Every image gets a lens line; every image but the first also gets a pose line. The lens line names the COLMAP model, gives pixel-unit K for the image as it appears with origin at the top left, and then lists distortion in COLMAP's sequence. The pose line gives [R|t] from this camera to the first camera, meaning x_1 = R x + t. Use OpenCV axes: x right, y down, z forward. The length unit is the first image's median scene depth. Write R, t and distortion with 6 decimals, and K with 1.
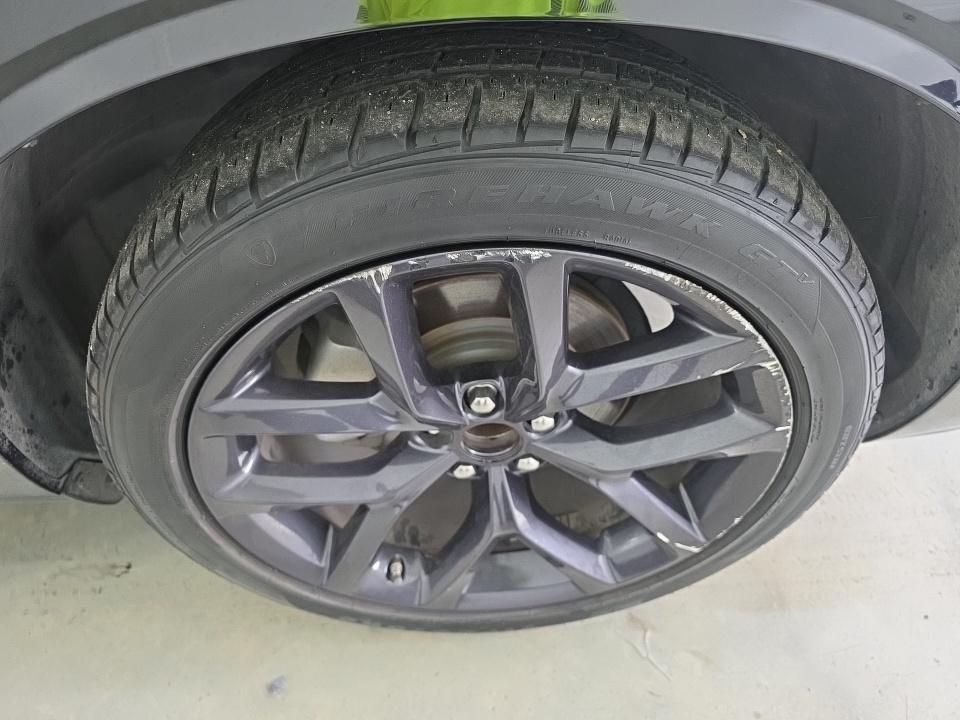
lens RADIAL K [[683.4, 0, 496.4], [0, 683.4, 351.3], [0, 0, 1]] dist [-0.020266, -0.013037]
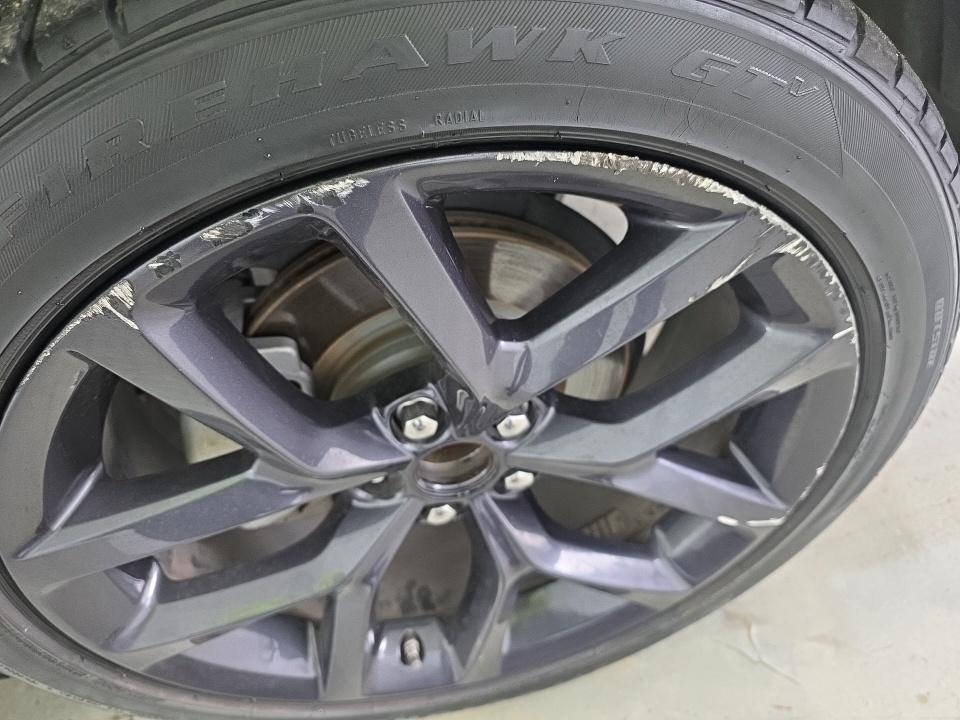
lens RADIAL K [[683.4, 0, 491.8], [0, 683.4, 356.9], [0, 0, 1]] dist [-0.020266, -0.013037]
pose [[0.950270, -0.300397, -0.082144, 0.133435], [0.302088, 0.953240, 0.008703, 0.024137], [0.075689, -0.033085, 0.996582, 0.291523]]
